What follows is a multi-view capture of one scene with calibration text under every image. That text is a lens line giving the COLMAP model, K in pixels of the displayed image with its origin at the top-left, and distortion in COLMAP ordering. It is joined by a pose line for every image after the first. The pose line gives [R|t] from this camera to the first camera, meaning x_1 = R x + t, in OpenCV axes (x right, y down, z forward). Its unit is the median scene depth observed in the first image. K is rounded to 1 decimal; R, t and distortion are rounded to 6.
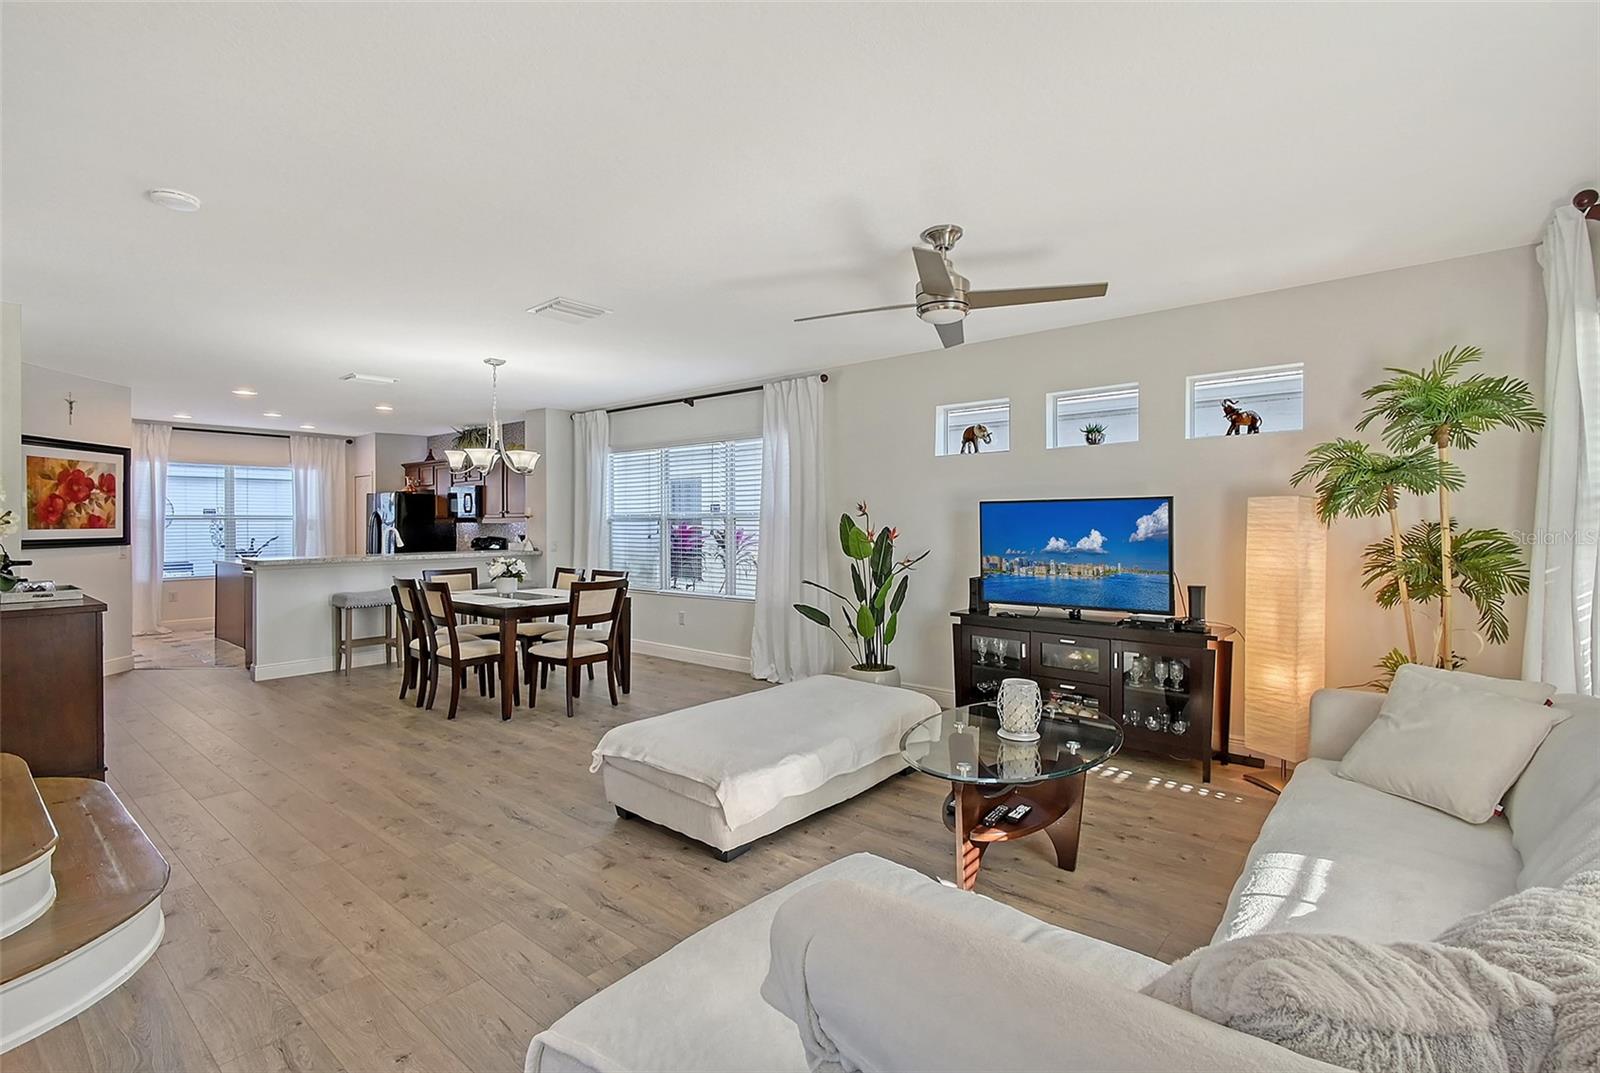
lens RADIAL K [[723.0, 0, 822.9], [0, 723.0, 542.2], [0, 0, 1]] dist [0.003216, -0.004558]
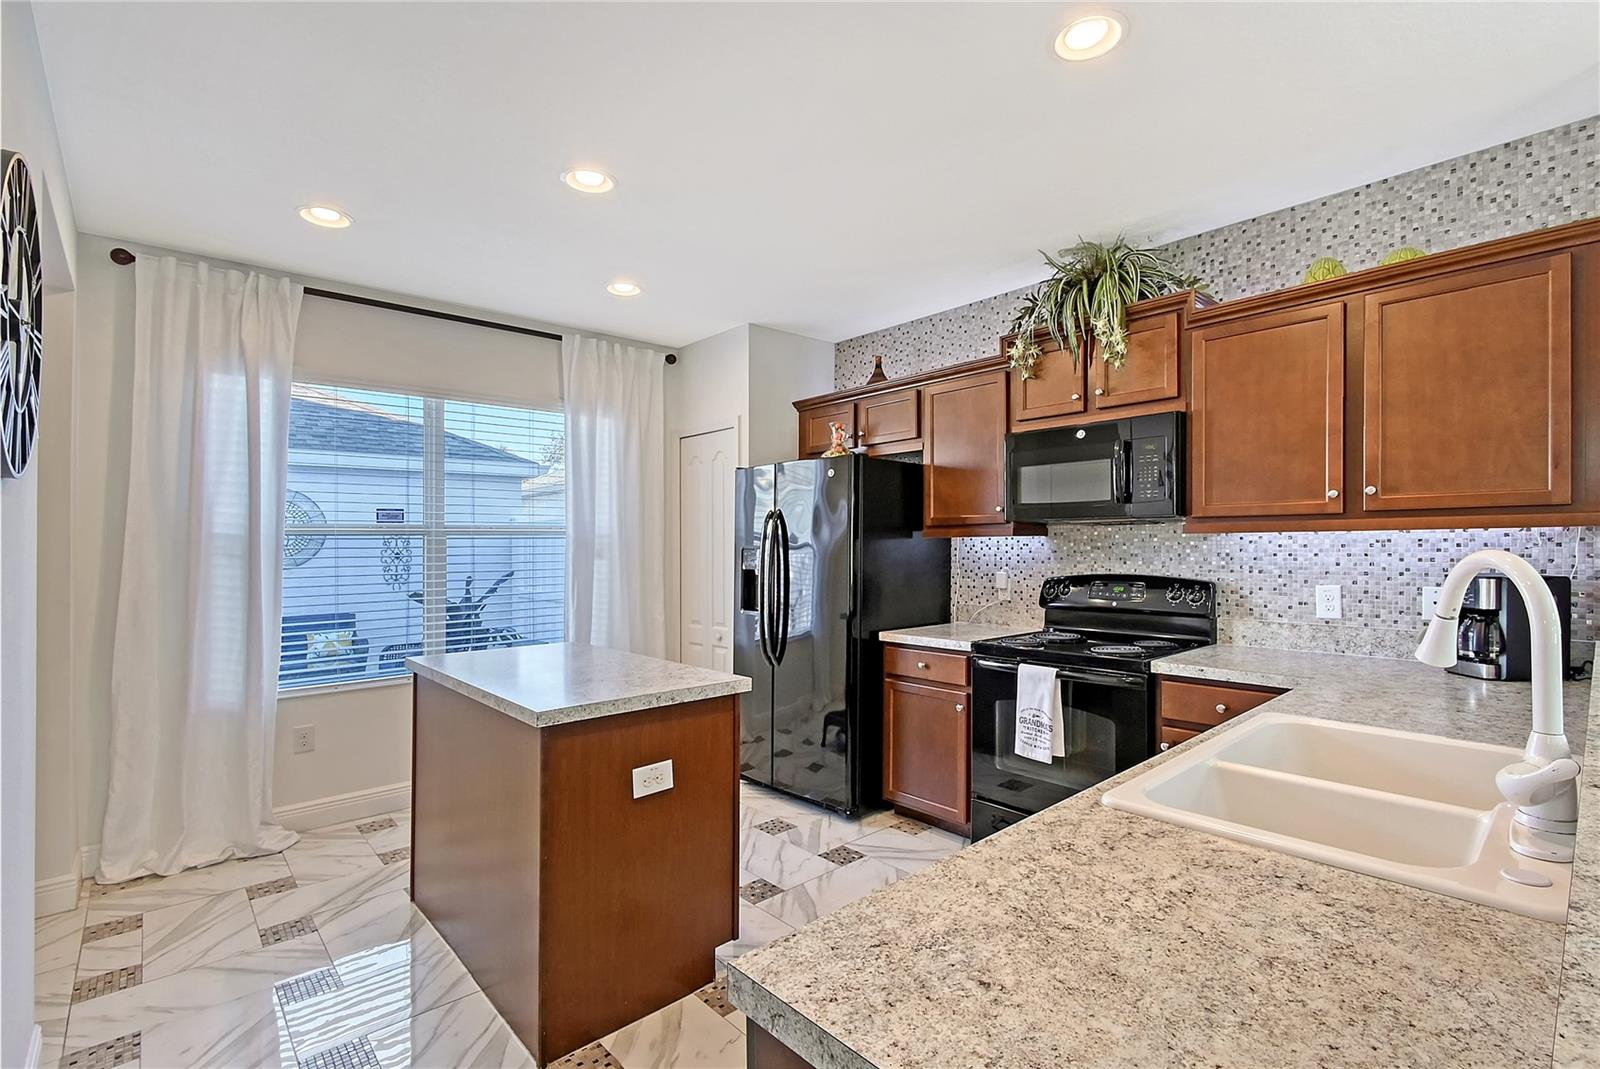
lens RADIAL K [[723.0, 0, 828.2], [0, 723.0, 545.0], [0, 0, 1]] dist [0.003216, -0.004558]
pose [[0.988605, -0.010142, -0.150194, -1.572461], [0.006699, 0.999703, -0.023412, -0.042881], [0.150387, 0.022139, 0.988379, 1.835120]]
